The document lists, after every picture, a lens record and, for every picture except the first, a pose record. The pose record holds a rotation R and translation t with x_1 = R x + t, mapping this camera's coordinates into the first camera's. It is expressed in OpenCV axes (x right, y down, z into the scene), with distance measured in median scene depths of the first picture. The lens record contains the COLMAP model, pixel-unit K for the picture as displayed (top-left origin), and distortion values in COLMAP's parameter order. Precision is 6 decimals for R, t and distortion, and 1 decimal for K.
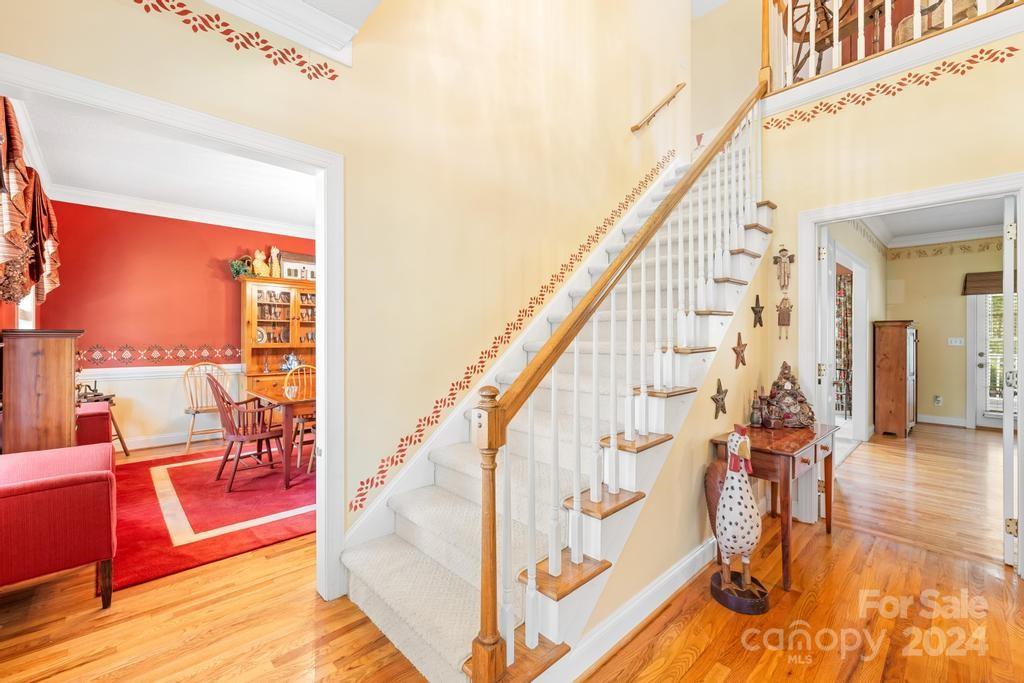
lens RADIAL K [[436.9, 0, 497.0], [0, 436.9, 336.4], [0, 0, 1]] dist [-0.000646, -0.000406]
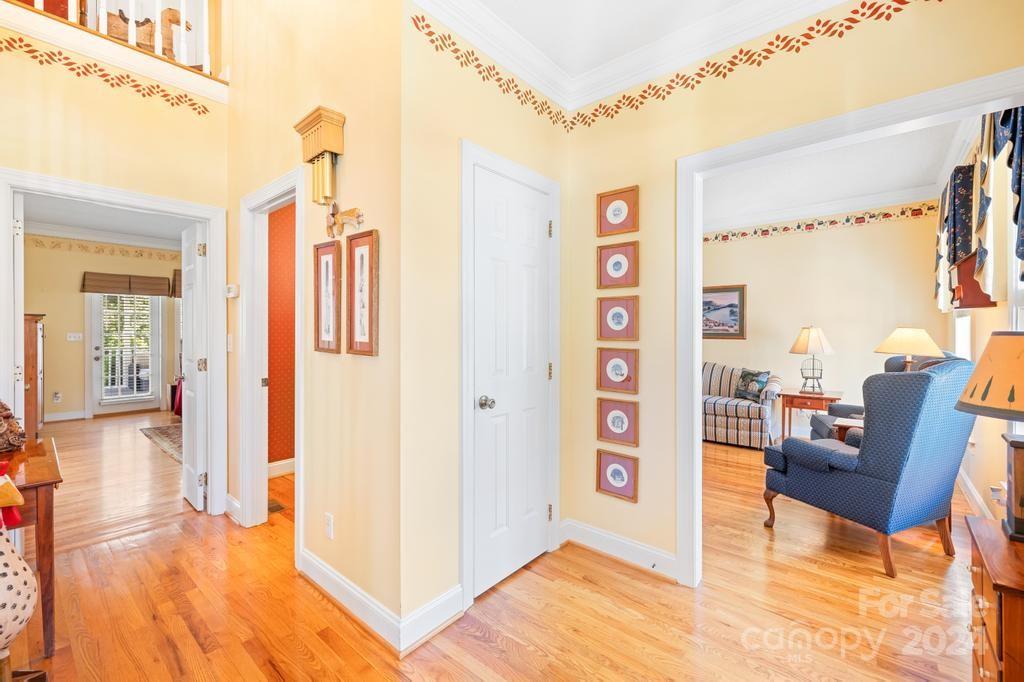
lens RADIAL K [[436.9, 0, 507.7], [0, 436.9, 337.9], [0, 0, 1]] dist [-0.000646, -0.000406]
pose [[-0.114755, -0.014132, 0.993293, -0.084044], [-0.001385, 0.999900, 0.014066, -0.001298], [-0.993393, 0.000239, -0.114763, 0.111099]]
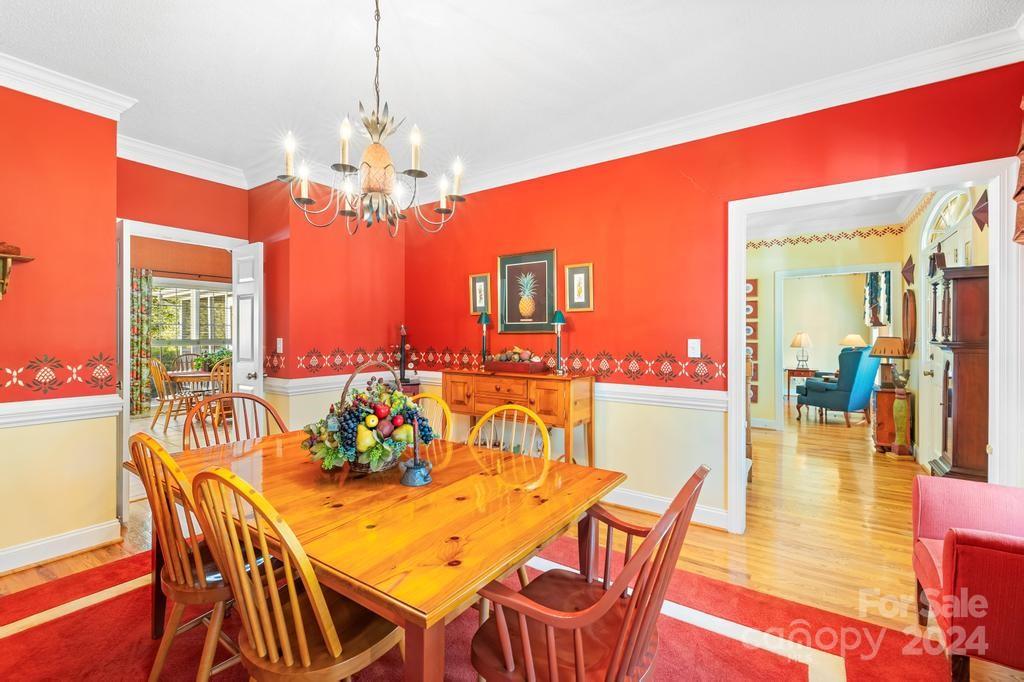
lens RADIAL K [[436.9, 0, 516.7], [0, 436.9, 337.2], [0, 0, 1]] dist [-0.000646, -0.000406]
pose [[-0.216388, -0.008303, 0.976272, -0.690901], [-0.002567, 0.999965, 0.007935, -0.005587], [-0.976304, -0.000790, -0.216402, 0.859709]]
